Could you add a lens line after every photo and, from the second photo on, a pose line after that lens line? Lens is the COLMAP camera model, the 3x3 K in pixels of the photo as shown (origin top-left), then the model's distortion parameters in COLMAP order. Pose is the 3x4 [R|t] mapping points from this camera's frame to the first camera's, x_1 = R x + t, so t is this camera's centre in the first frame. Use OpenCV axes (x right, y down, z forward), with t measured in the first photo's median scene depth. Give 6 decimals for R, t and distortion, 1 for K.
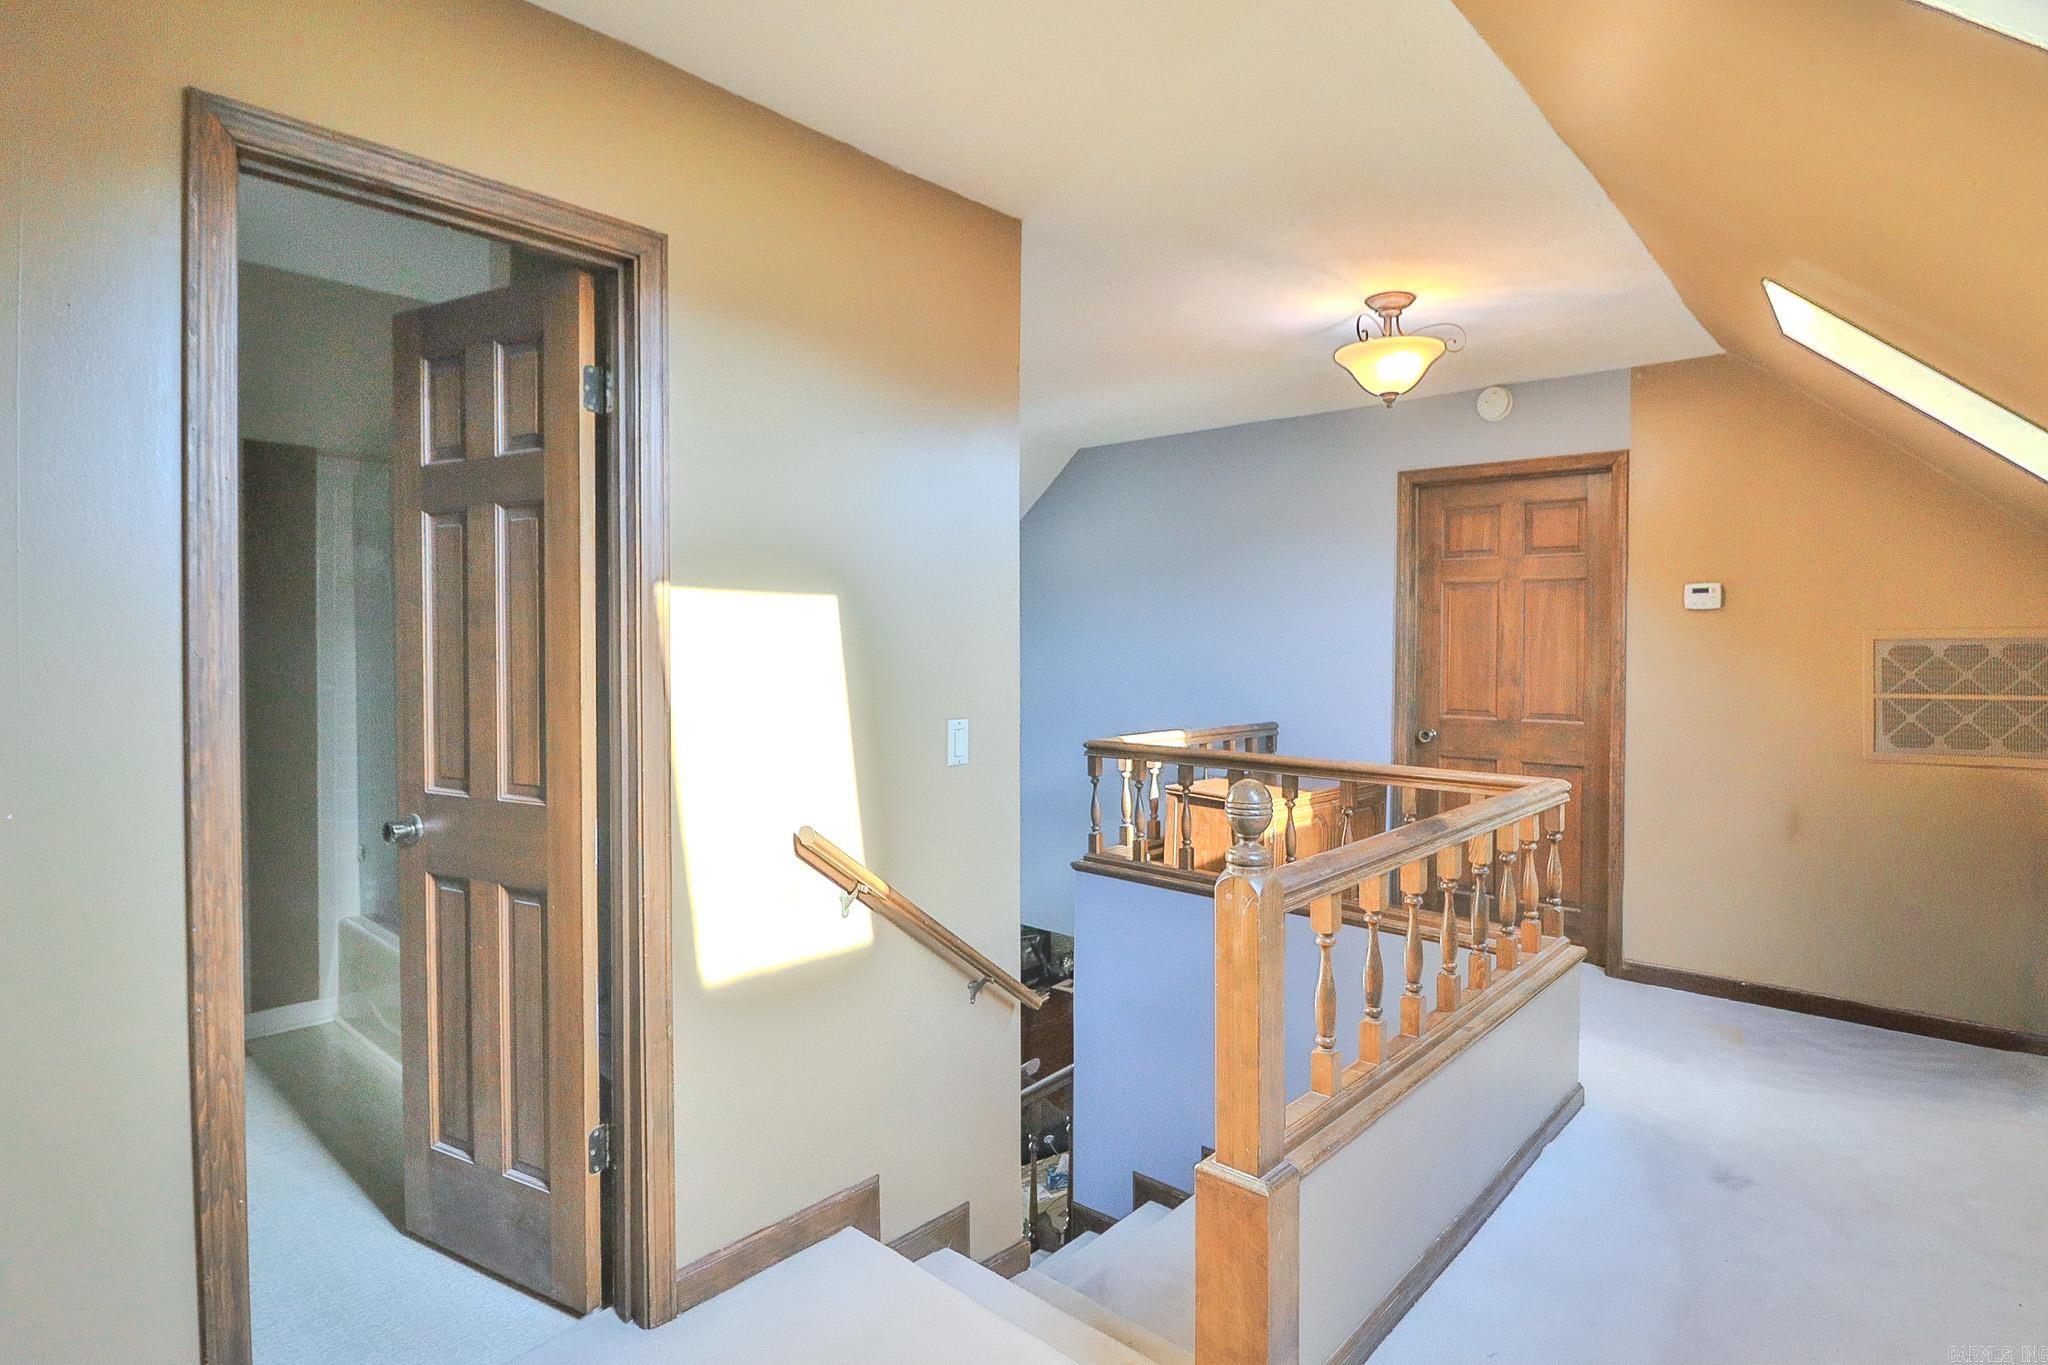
lens RADIAL K [[1095.0, 0, 1035.2], [0, 1095.0, 655.4], [0, 0, 1]] dist [0.000334, -0.012696]
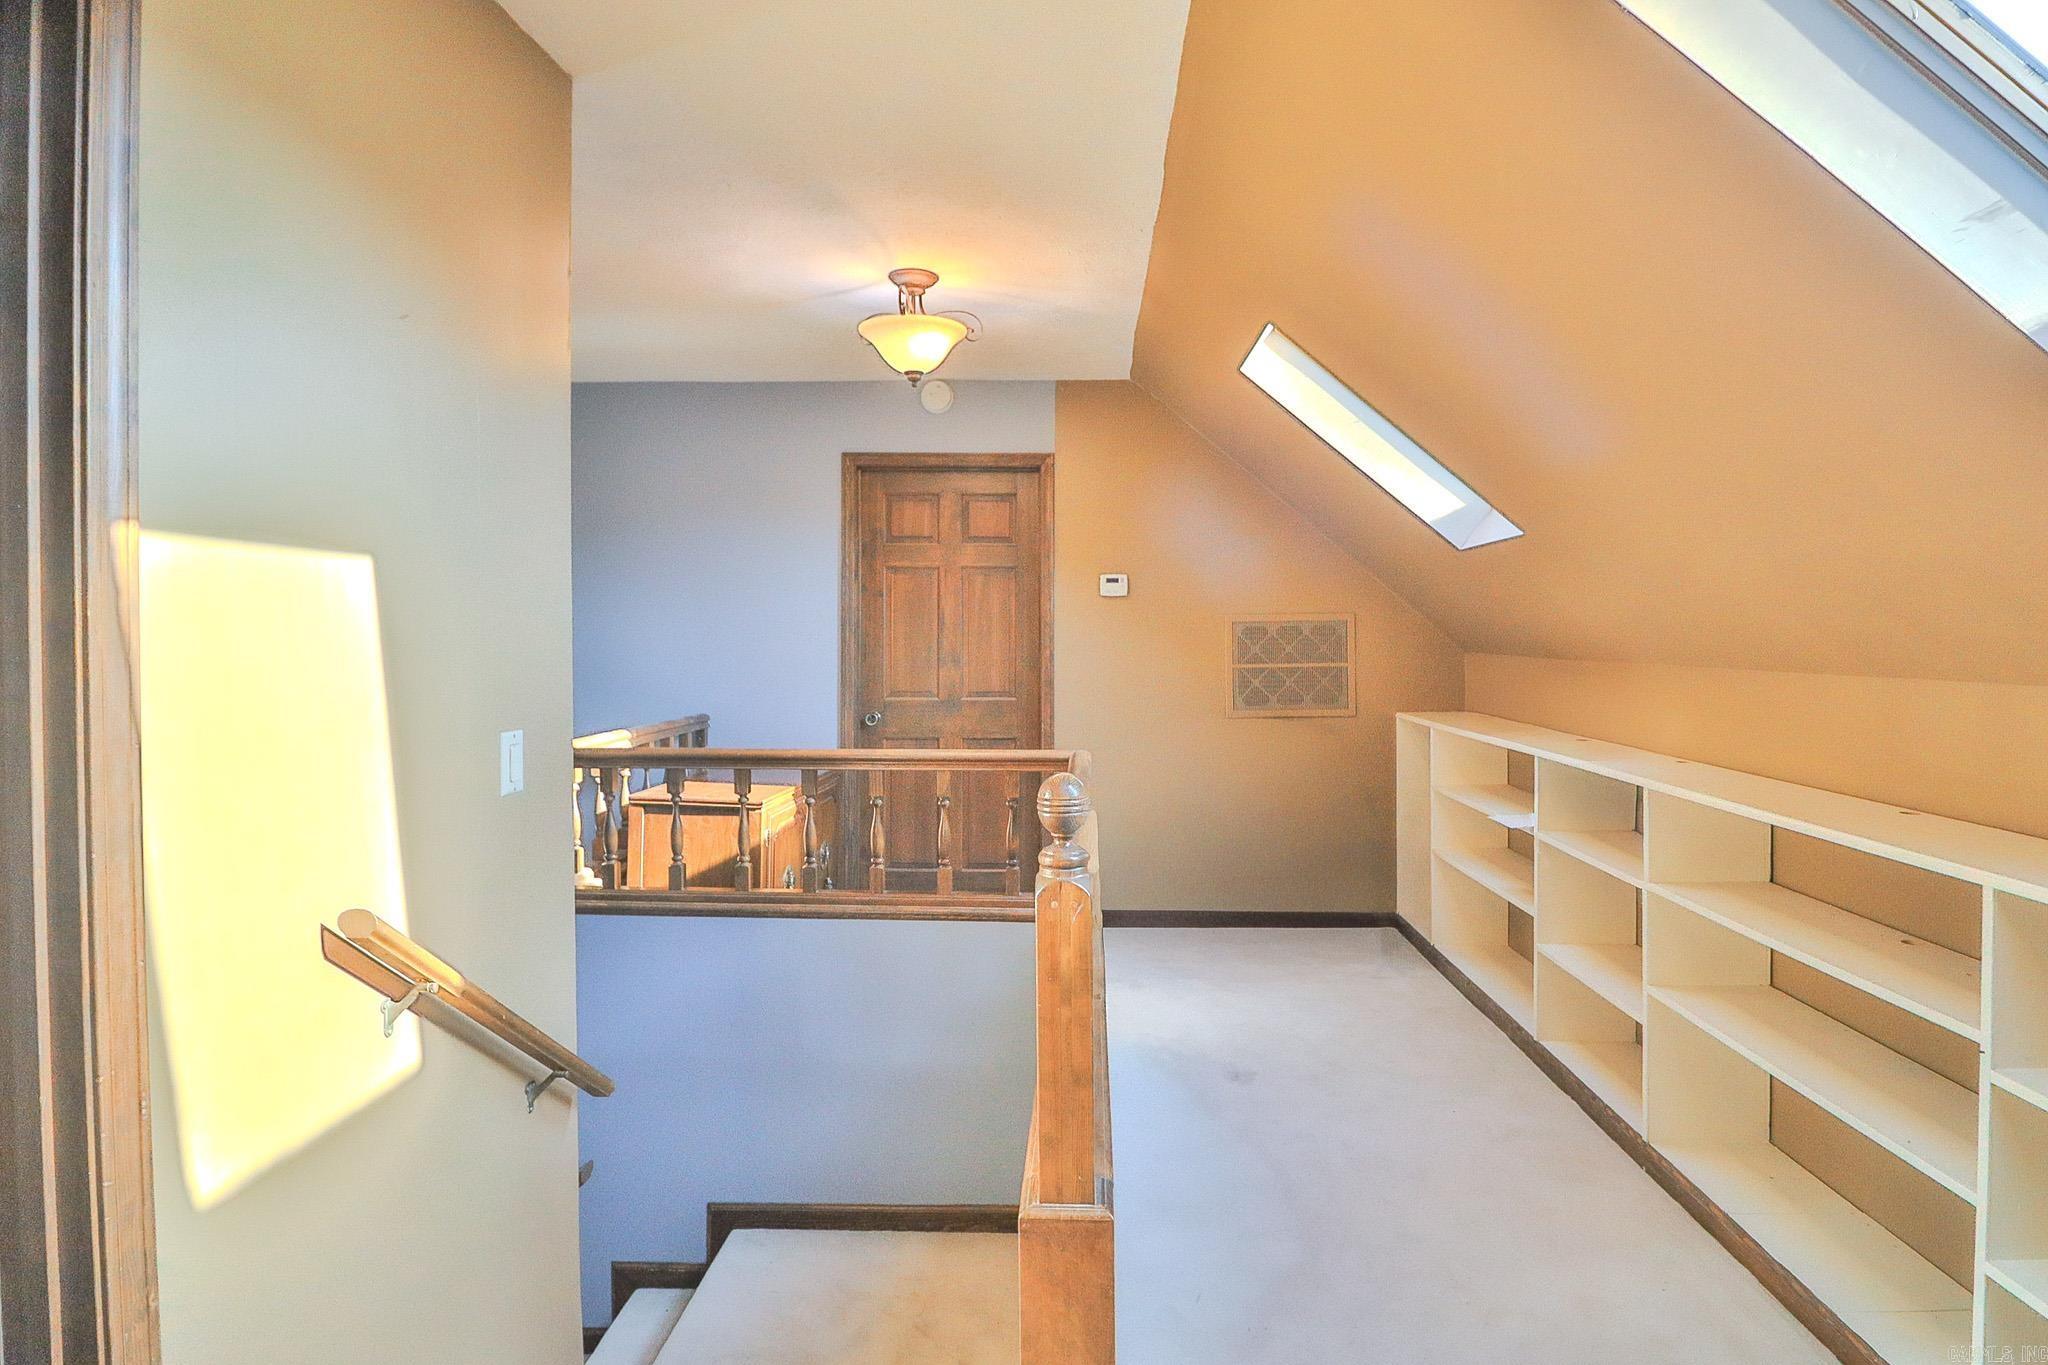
lens RADIAL K [[1095.0, 0, 1081.7], [0, 1095.0, 637.6], [0, 0, 1]] dist [0.000334, -0.012696]
pose [[0.757827, -0.009980, 0.652379, -0.172351], [0.011337, 0.999933, 0.002127, -0.000882], [-0.652357, 0.005784, 0.757890, 0.130980]]
